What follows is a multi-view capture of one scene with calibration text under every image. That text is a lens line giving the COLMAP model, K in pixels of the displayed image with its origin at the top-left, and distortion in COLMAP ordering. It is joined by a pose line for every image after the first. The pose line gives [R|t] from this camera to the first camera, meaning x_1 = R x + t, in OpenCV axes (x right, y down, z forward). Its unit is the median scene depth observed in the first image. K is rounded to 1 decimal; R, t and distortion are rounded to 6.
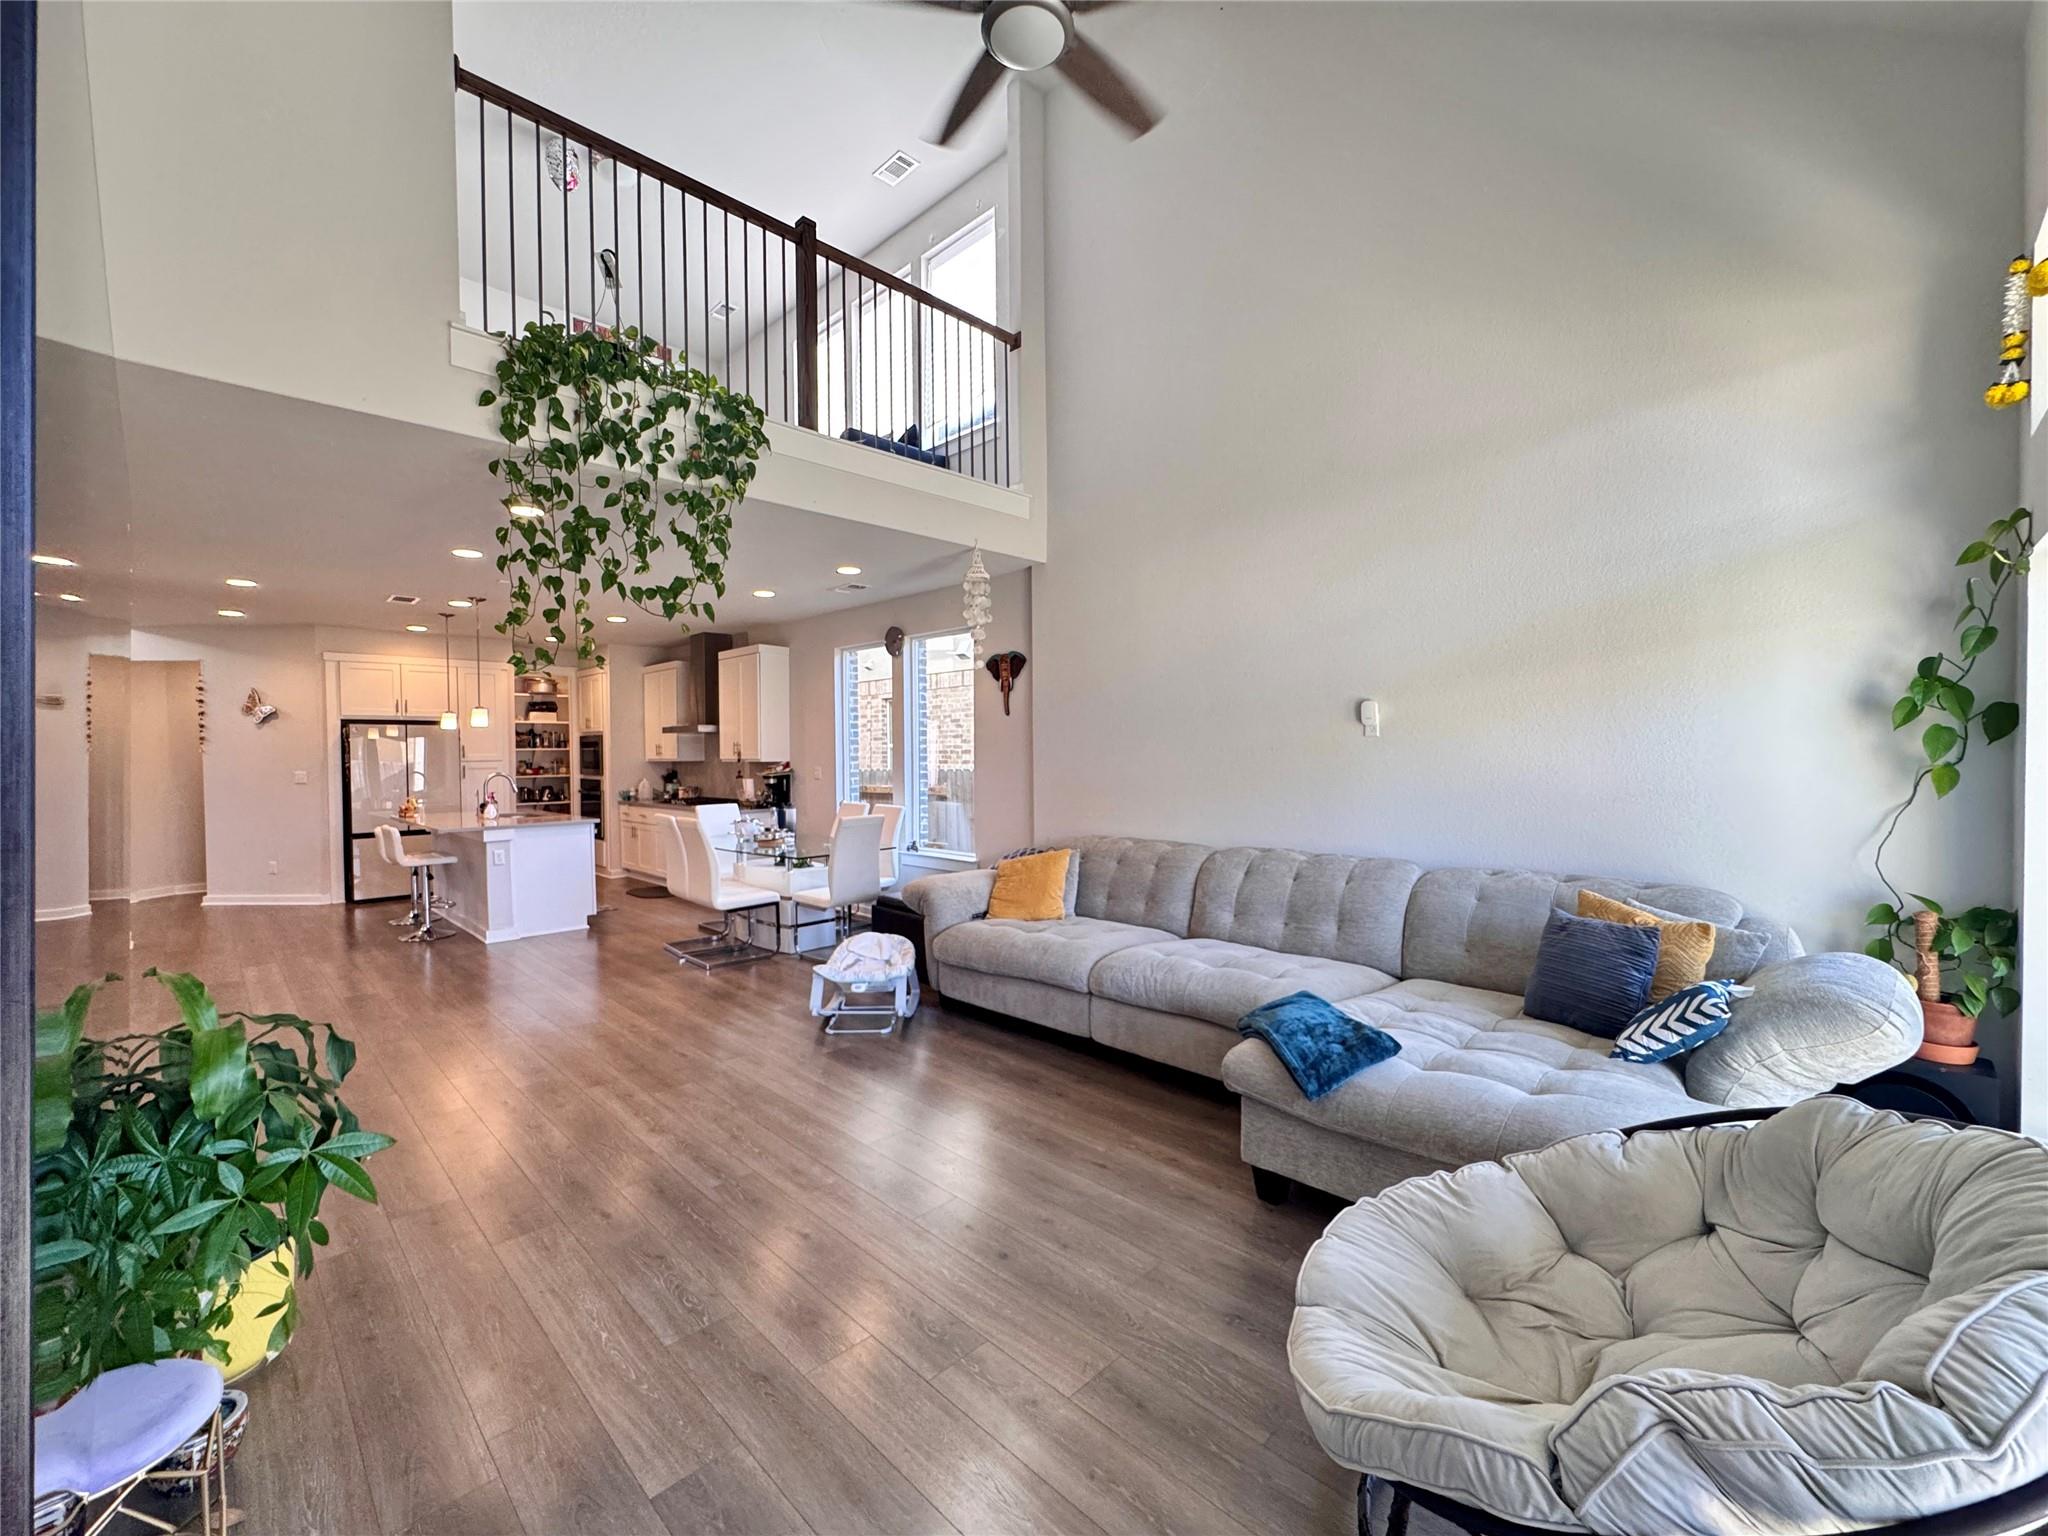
lens RADIAL K [[843.1, 0, 1023.4], [0, 843.1, 773.0], [0, 0, 1]] dist [-0.000249, -0.000129]
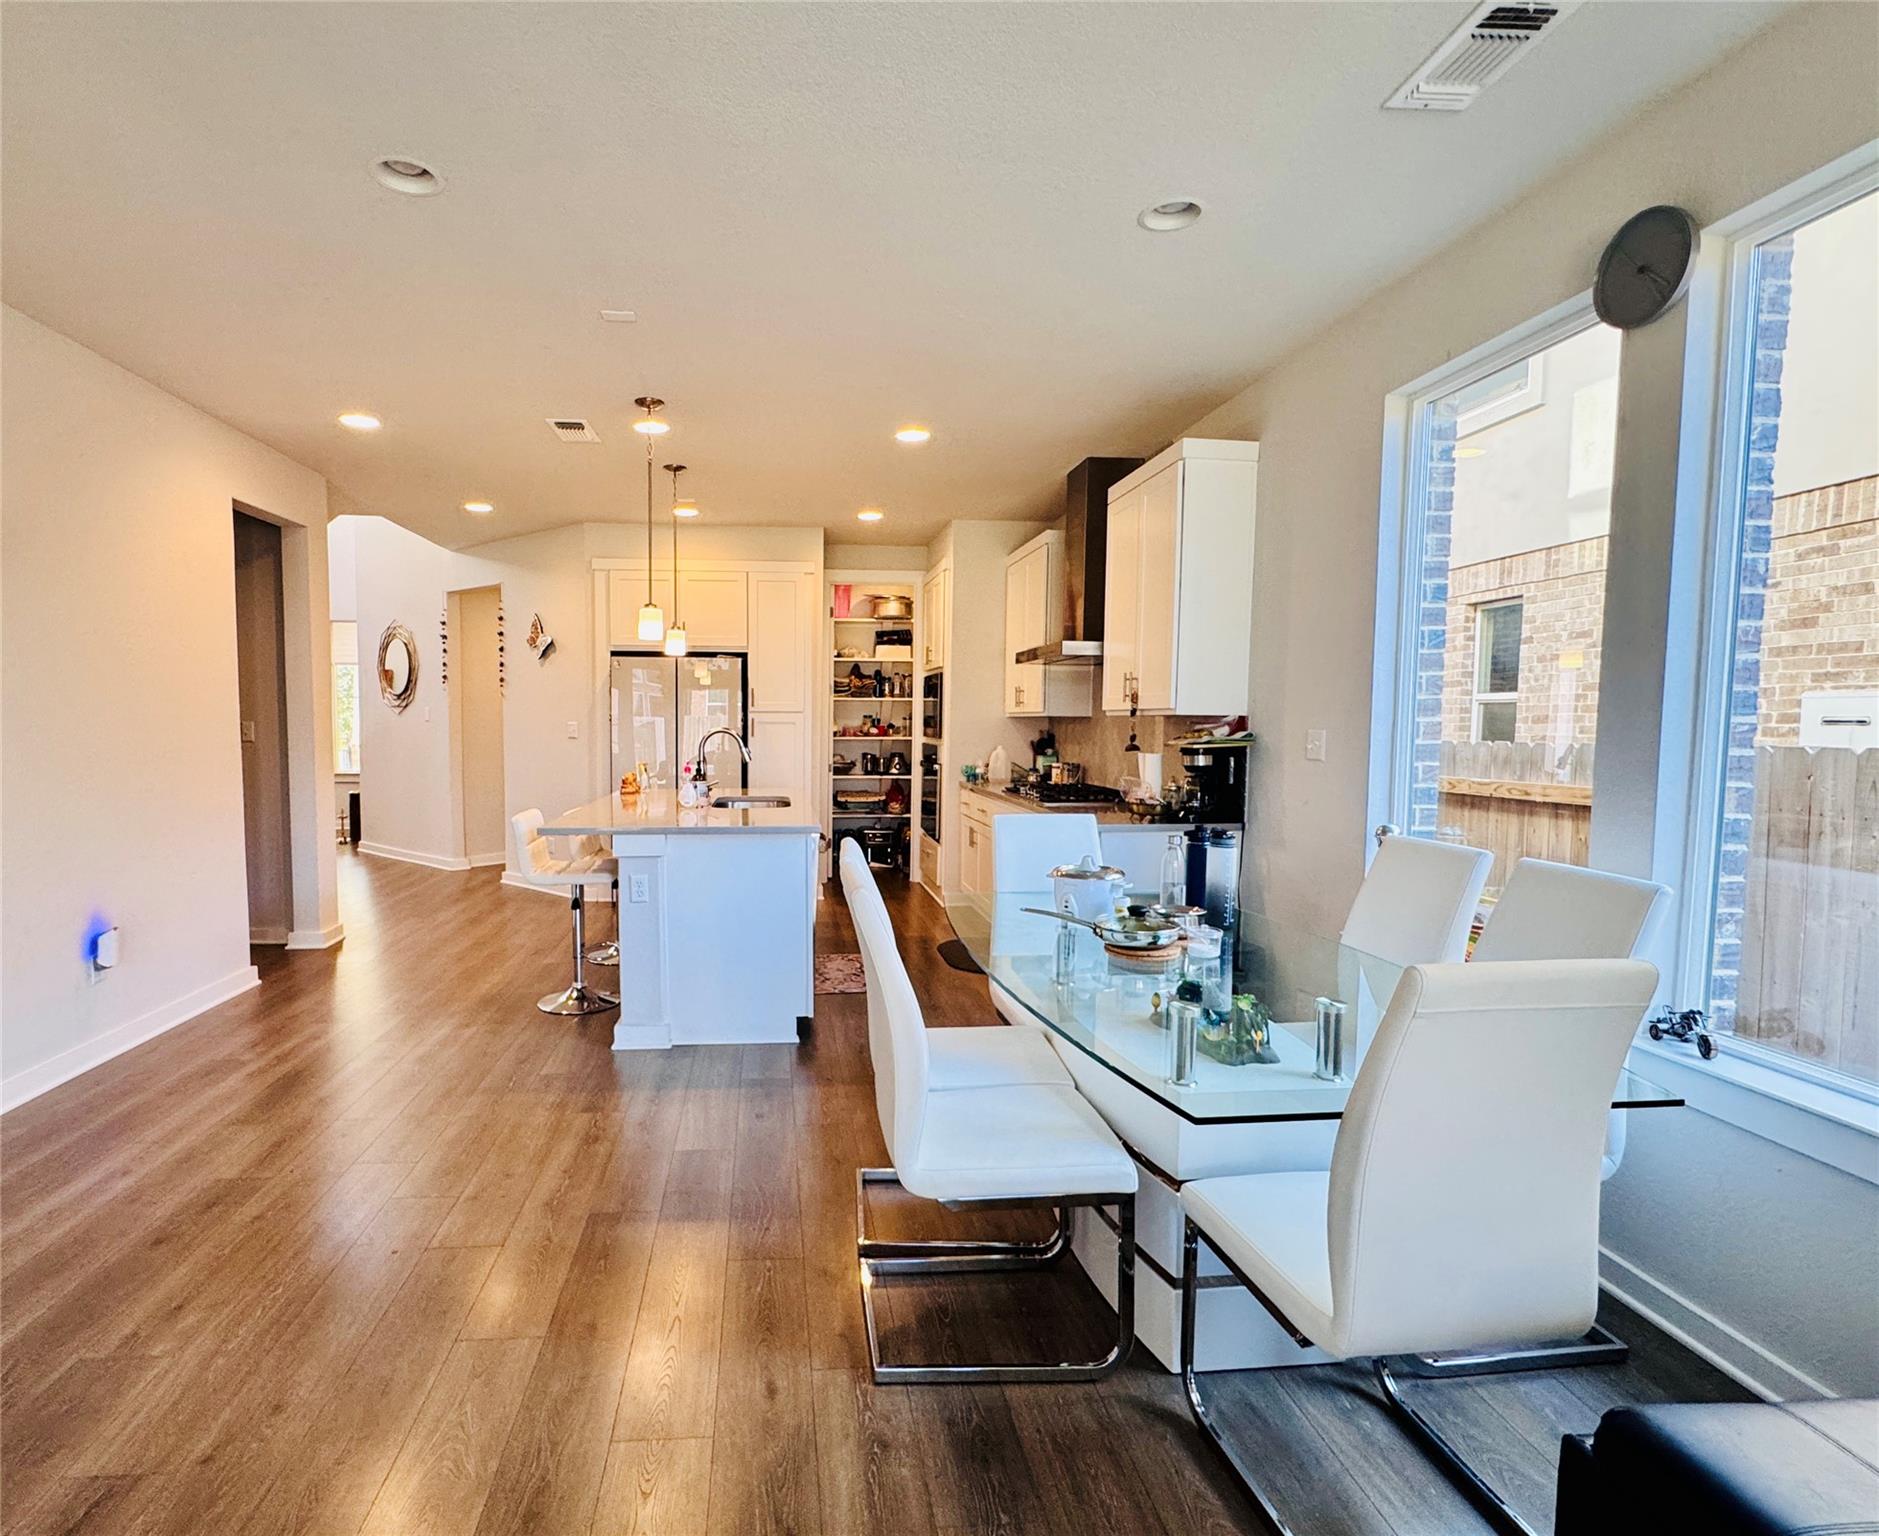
lens RADIAL K [[963.6, 0, 834.0], [0, 963.6, 783.4], [0, 0, 1]] dist [0.010248, -0.000556]
pose [[0.755641, 0.056170, -0.652573, -0.116085], [-0.029080, 0.998211, 0.052247, 0.001078], [0.654340, -0.020503, 0.755922, 0.499360]]
